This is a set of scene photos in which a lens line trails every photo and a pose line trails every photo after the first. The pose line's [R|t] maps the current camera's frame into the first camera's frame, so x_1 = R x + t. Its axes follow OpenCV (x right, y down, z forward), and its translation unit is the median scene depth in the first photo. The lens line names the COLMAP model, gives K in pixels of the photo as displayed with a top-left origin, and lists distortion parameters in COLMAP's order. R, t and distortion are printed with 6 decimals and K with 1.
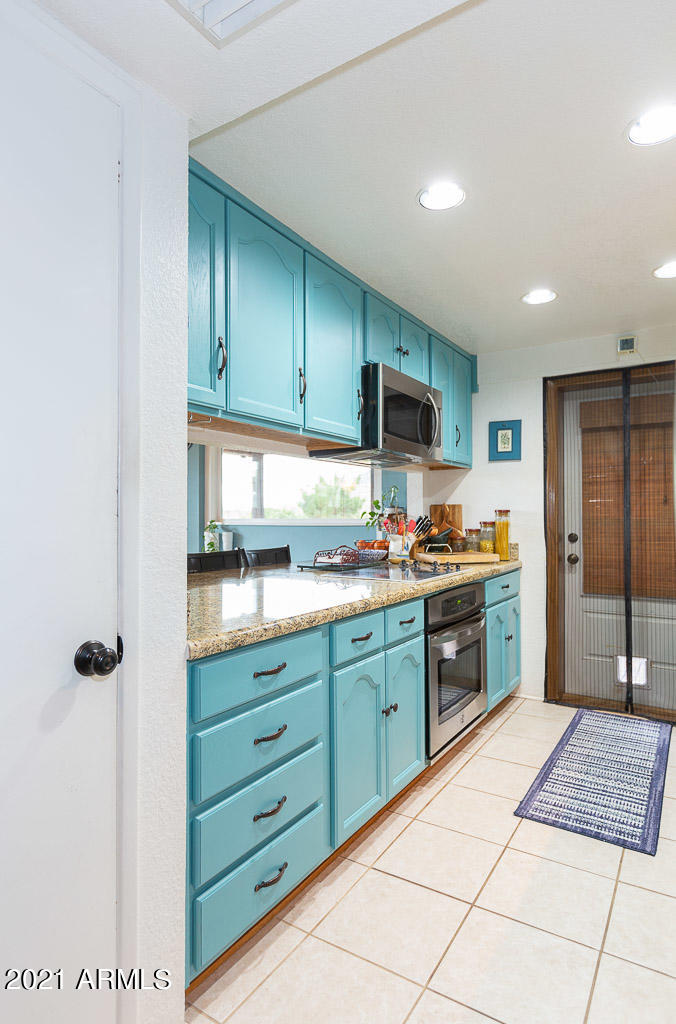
lens RADIAL K [[574.3, 0, 339.2], [0, 574.3, 520.4], [0, 0, 1]] dist [-0.030260, -0.000898]
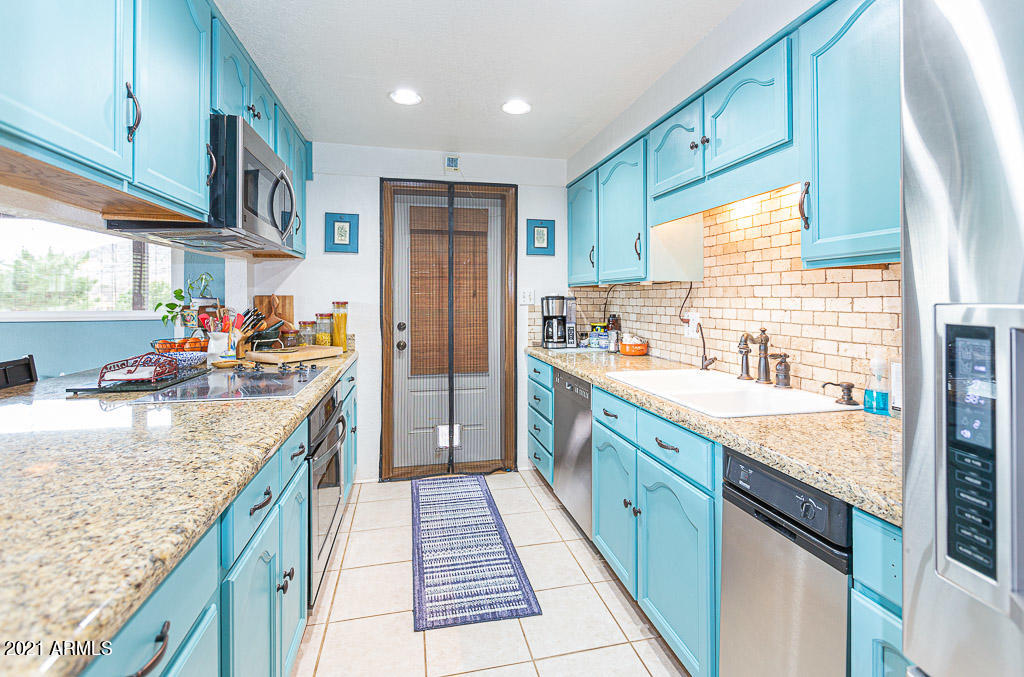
lens RADIAL K [[463.0, 0, 525.7], [0, 463.0, 295.9], [0, 0, 1]] dist [-0.005022, -0.001368]
pose [[0.692675, 0.004703, 0.721234, -0.076961], [0.003921, 0.999939, -0.010285, -0.019357], [-0.721239, 0.009952, 0.692615, 0.212110]]
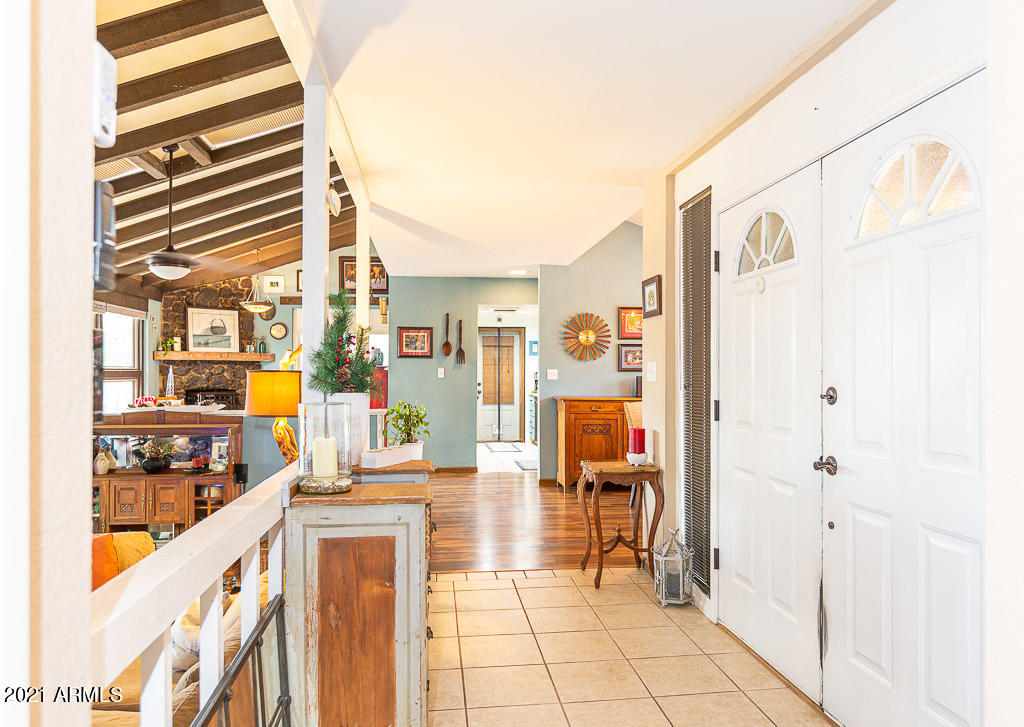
lens RADIAL K [[690.6, 0, 512.4], [0, 690.6, 365.9], [0, 0, 1]] dist [0.000689, 0.000124]
pose [[0.779200, 0.007156, 0.626735, -1.643880], [0.004817, 0.999837, -0.017405, 0.000354], [-0.626757, 0.016581, 0.779038, -1.796370]]
